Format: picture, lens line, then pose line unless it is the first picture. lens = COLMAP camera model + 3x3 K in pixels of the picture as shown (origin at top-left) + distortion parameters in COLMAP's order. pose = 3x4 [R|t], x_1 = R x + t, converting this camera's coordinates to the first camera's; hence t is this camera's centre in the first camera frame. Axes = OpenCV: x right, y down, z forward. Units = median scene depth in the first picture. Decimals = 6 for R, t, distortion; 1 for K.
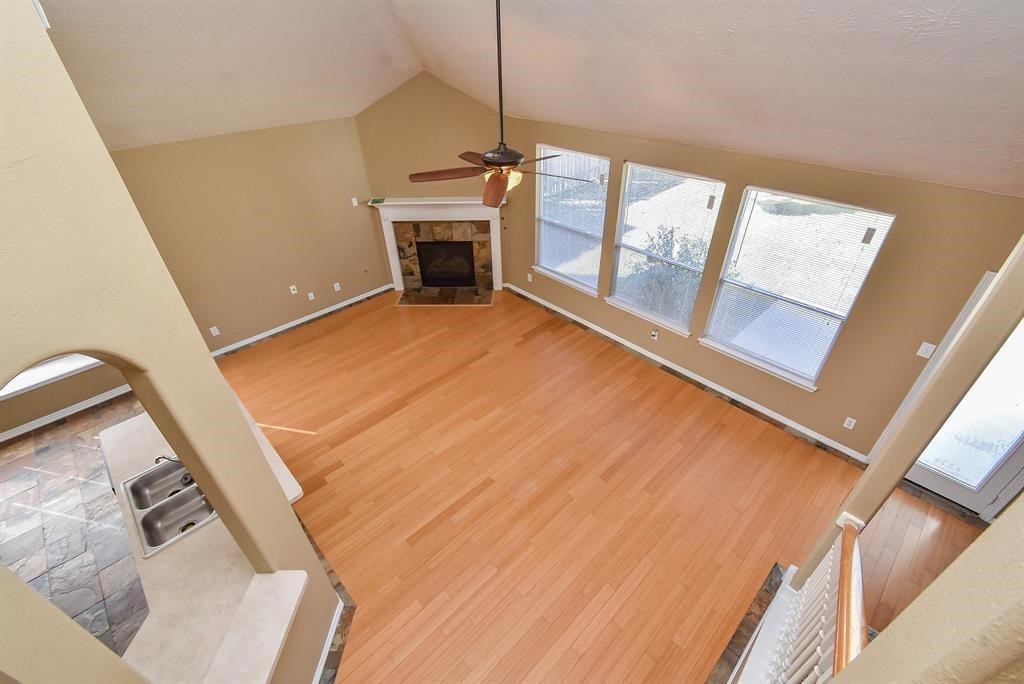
lens RADIAL K [[452.2, 0, 512.3], [0, 452.2, 342.8], [0, 0, 1]] dist [-0.000953, -0.004136]
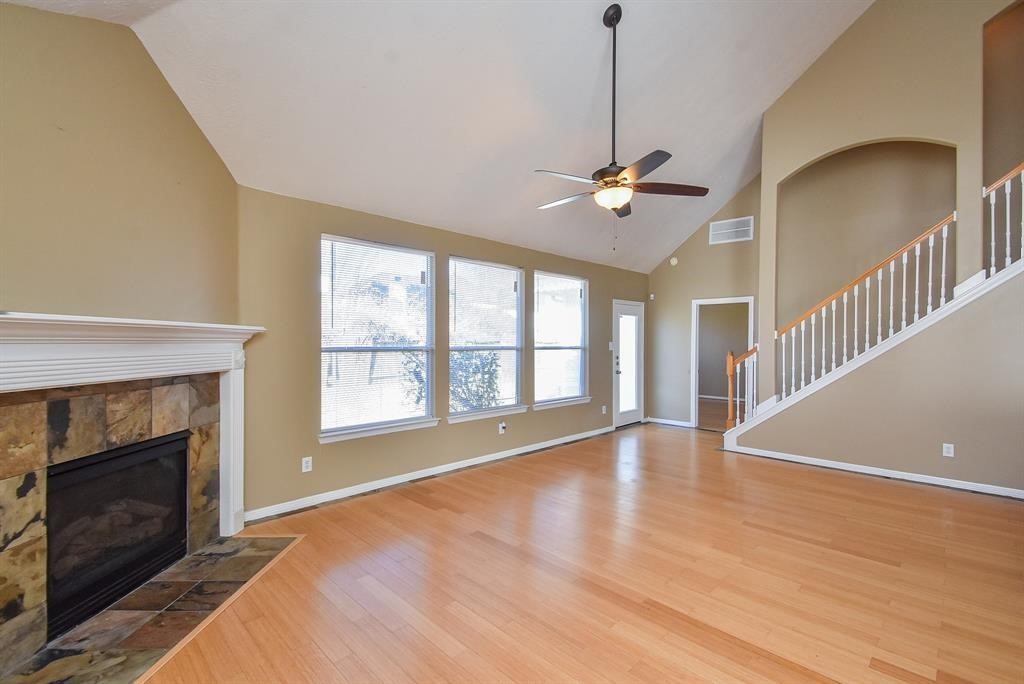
lens RADIAL K [[452.2, 0, 537.2], [0, 452.2, 342.8], [0, 0, 1]] dist [-0.000953, -0.004136]
pose [[-0.064050, 0.013058, 0.997861, -0.518261], [0.571884, 0.819923, 0.025978, -0.120063], [-0.817831, 0.572324, -0.059984, 0.725371]]
